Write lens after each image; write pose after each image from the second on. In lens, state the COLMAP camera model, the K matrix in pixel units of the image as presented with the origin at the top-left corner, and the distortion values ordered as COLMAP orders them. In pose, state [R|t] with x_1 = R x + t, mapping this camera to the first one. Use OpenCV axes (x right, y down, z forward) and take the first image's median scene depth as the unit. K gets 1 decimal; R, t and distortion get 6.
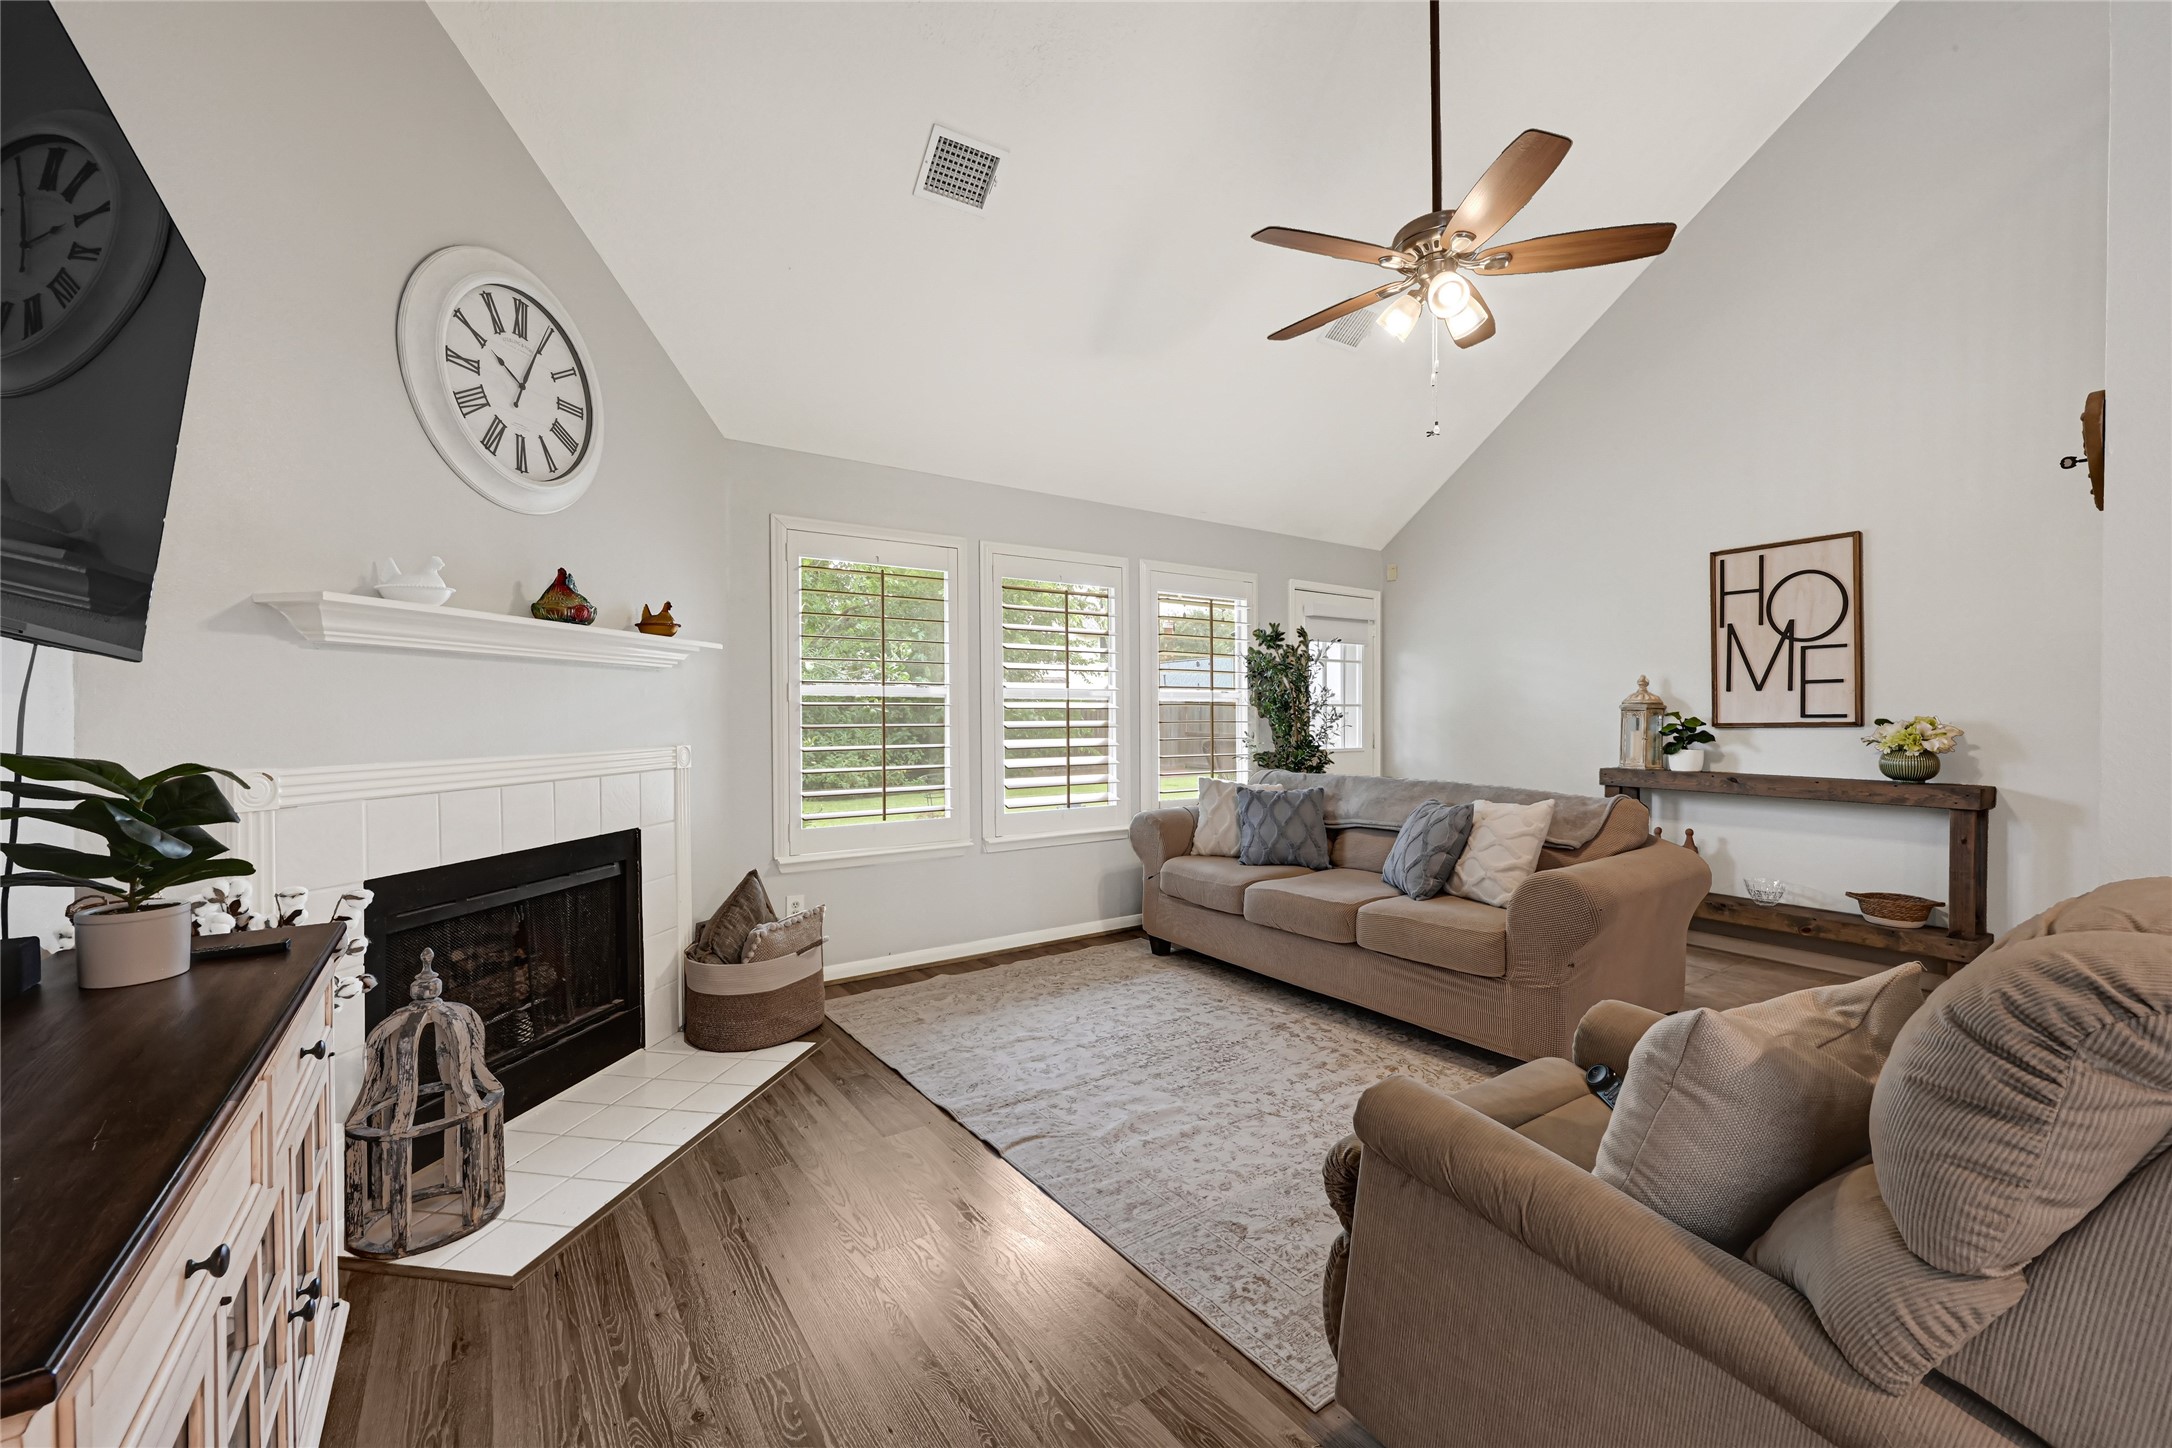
lens RADIAL K [[880.2, 0, 1089.4], [0, 880.2, 723.9], [0, 0, 1]] dist [0.000007, -0.000002]
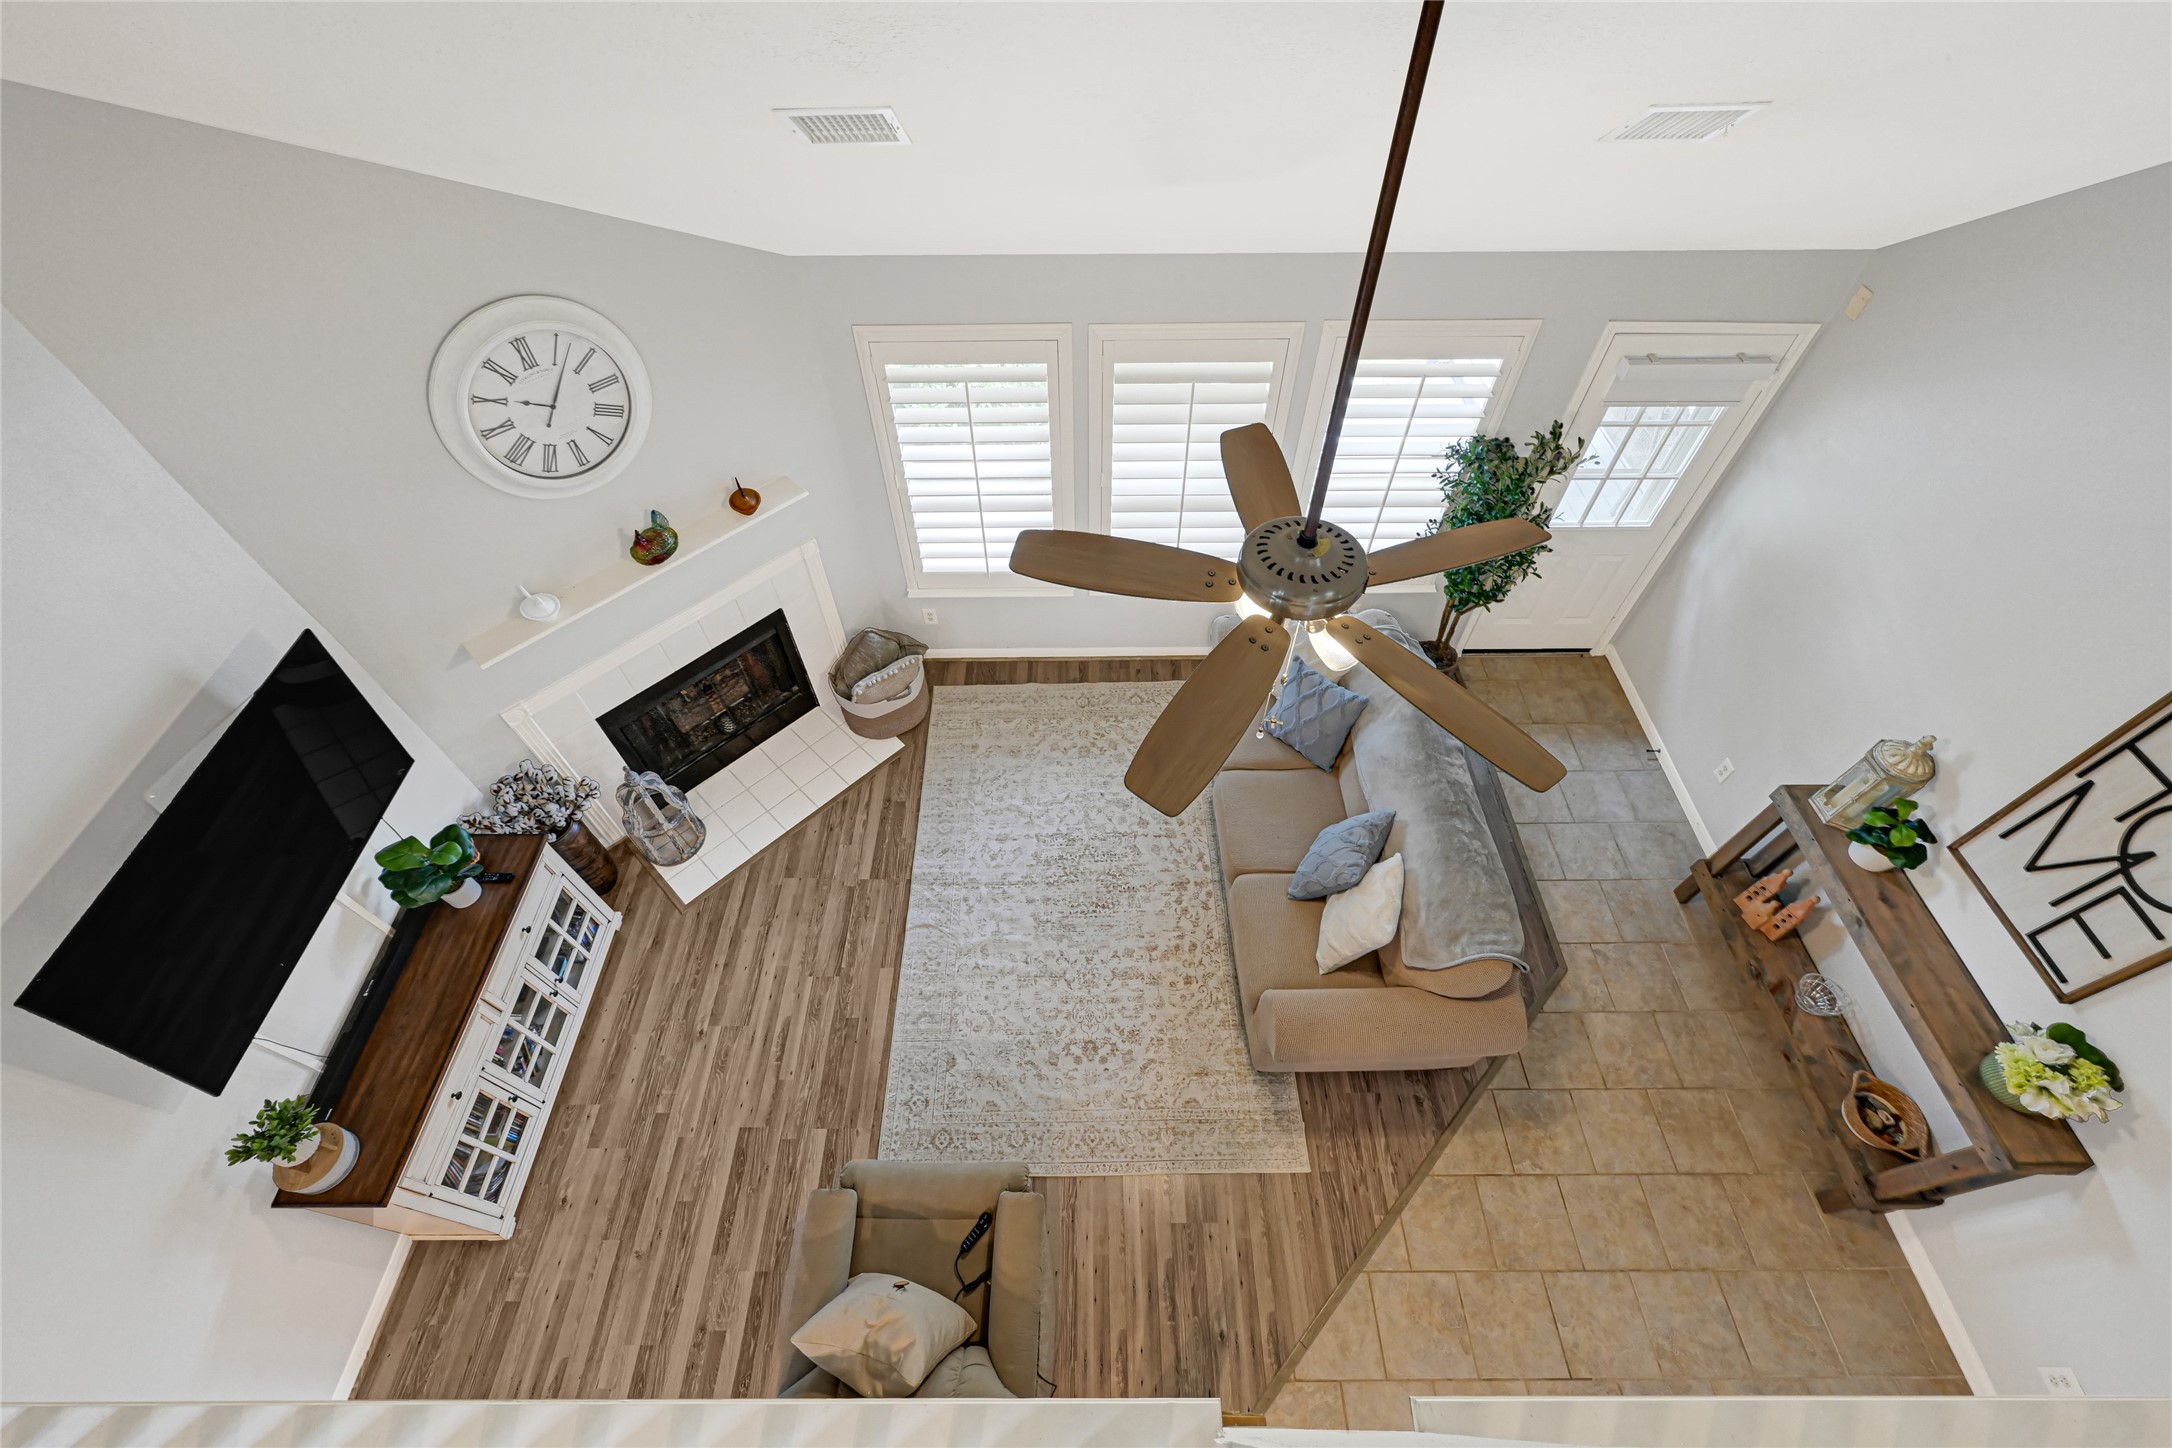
lens RADIAL K [[872.3, 0, 1087.7], [0, 872.3, 720.3], [0, 0, 1]] dist [-0.000410, -0.000318]
pose [[0.823028, 0.444263, -0.353914, 0.485475], [-0.003921, 0.627517, 0.778593, -0.878425], [0.567987, -0.639416, 0.518206, 0.433435]]
